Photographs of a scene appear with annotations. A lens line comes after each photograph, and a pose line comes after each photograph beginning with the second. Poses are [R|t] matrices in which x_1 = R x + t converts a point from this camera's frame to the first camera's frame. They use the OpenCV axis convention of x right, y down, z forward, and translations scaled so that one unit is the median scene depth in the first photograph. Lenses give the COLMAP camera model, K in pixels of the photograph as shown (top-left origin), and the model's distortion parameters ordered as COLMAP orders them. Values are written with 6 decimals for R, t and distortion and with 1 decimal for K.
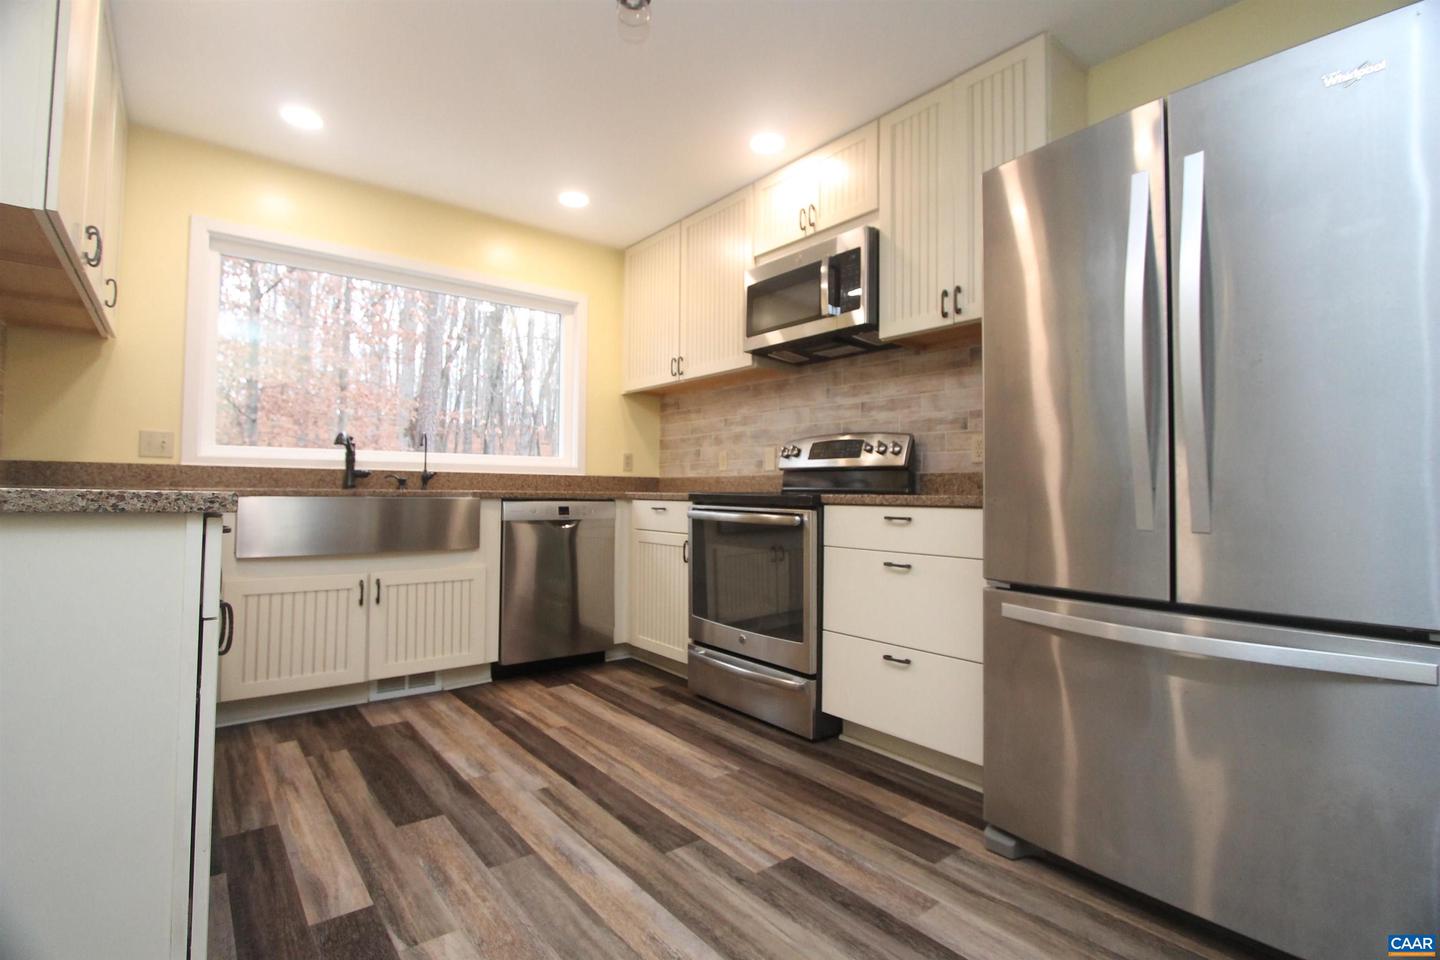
lens RADIAL K [[672.3, 0, 723.3], [0, 672.3, 477.0], [0, 0, 1]] dist [-0.015754, 0.001207]
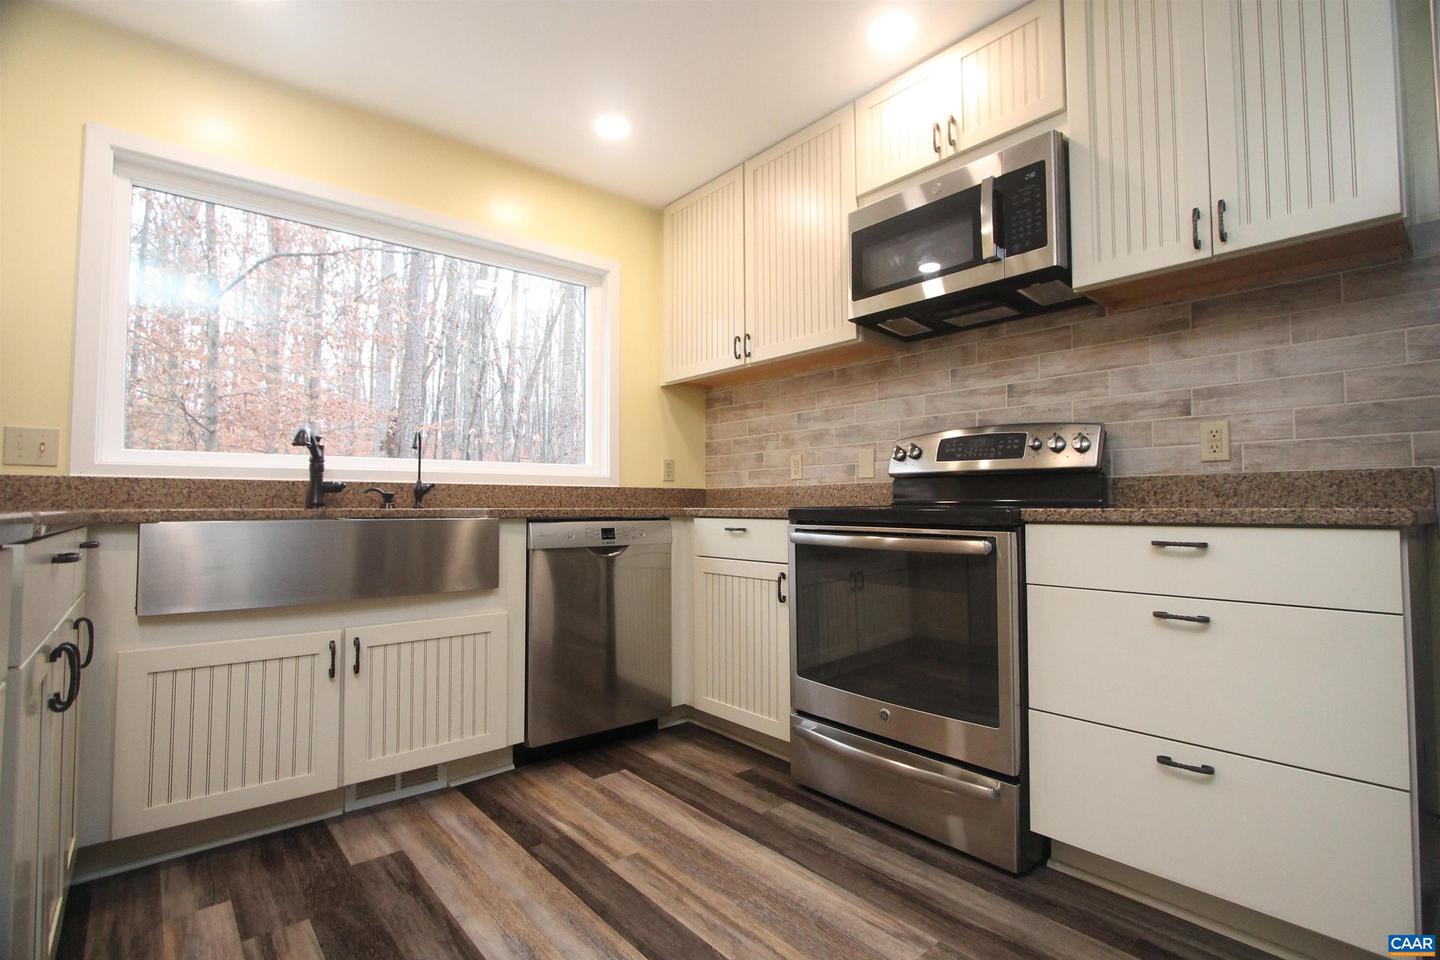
lens RADIAL K [[672.3, 0, 723.2], [0, 672.3, 481.7], [0, 0, 1]] dist [-0.015754, 0.001207]
pose [[0.999481, -0.010531, 0.030449, -0.158655], [0.010918, 0.999861, -0.012592, 0.003722], [-0.030312, 0.012918, 0.999457, 0.299833]]
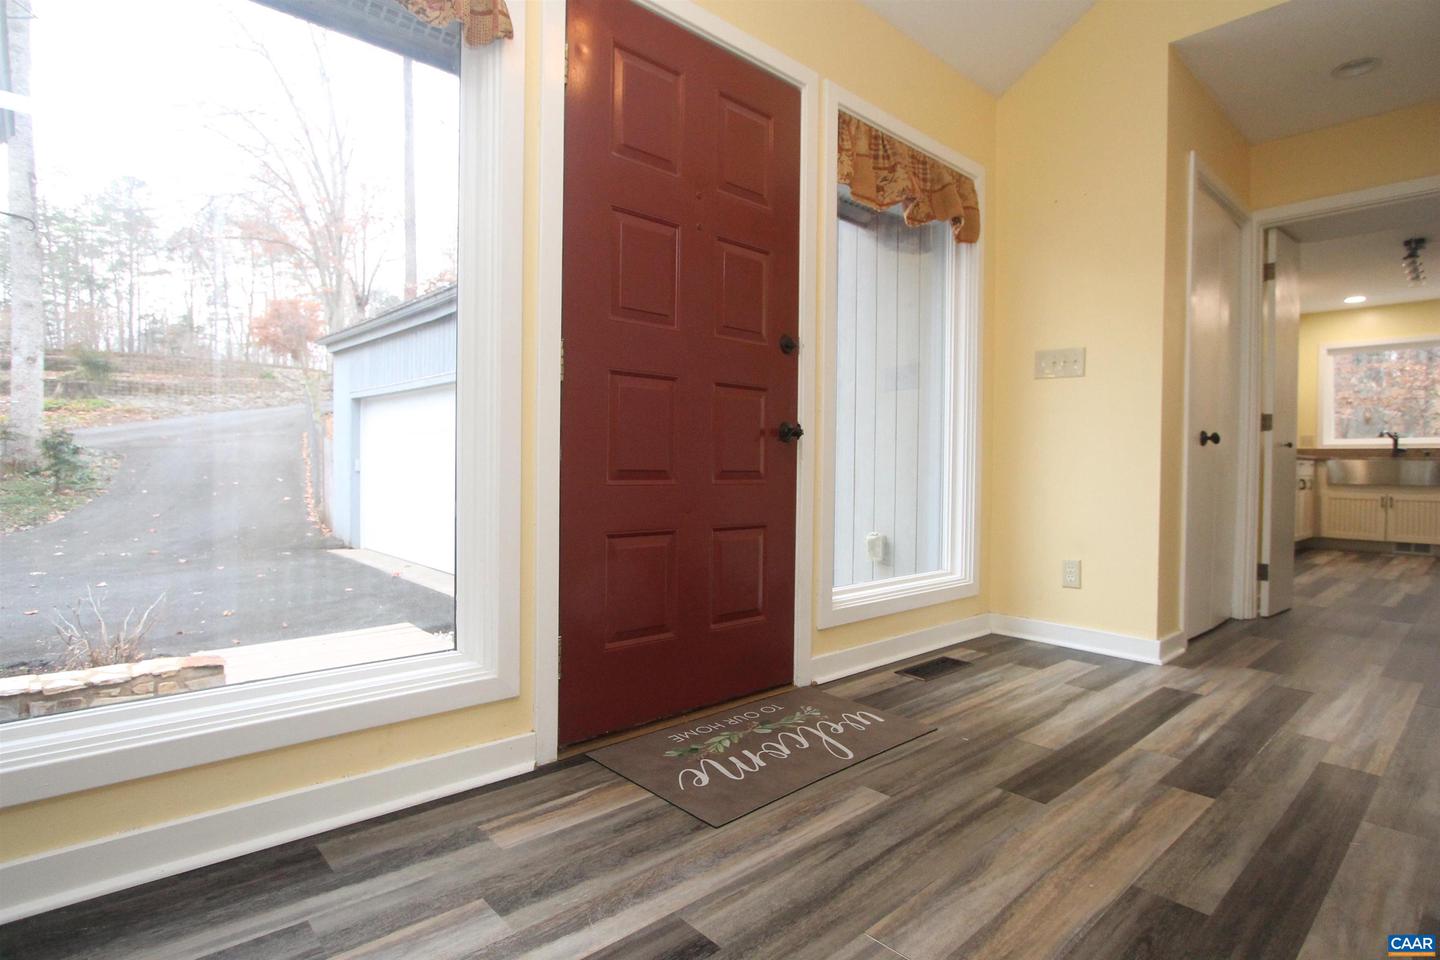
lens RADIAL K [[744.3, 0, 723.8], [0, 744.3, 476.1], [0, 0, 1]] dist [-0.015414, -0.000517]
pose [[0.072948, 0.002686, -0.997332, 1.794745], [0.010426, 0.999940, 0.003456, 0.052451], [0.997281, -0.010650, 0.072916, -1.421148]]
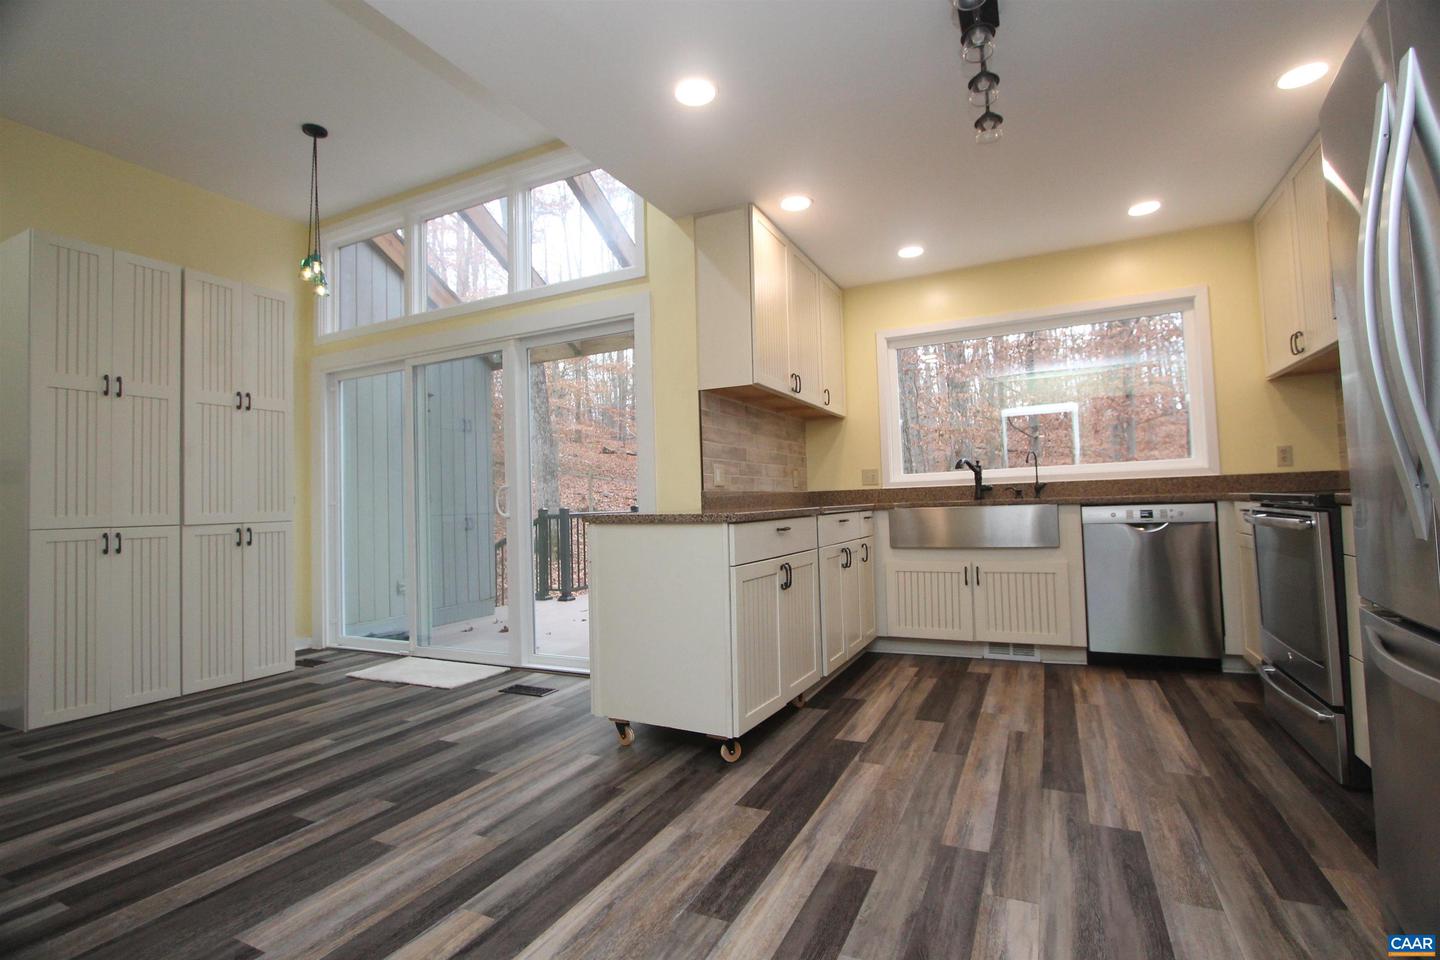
lens RADIAL K [[672.3, 0, 724.2], [0, 672.3, 480.5], [0, 0, 1]] dist [-0.015754, 0.001207]
pose [[0.422099, -0.056675, -0.904777, 0.514690], [0.058925, 0.997649, -0.035002, -0.004335], [0.904633, -0.038540, 0.424446, -0.033991]]
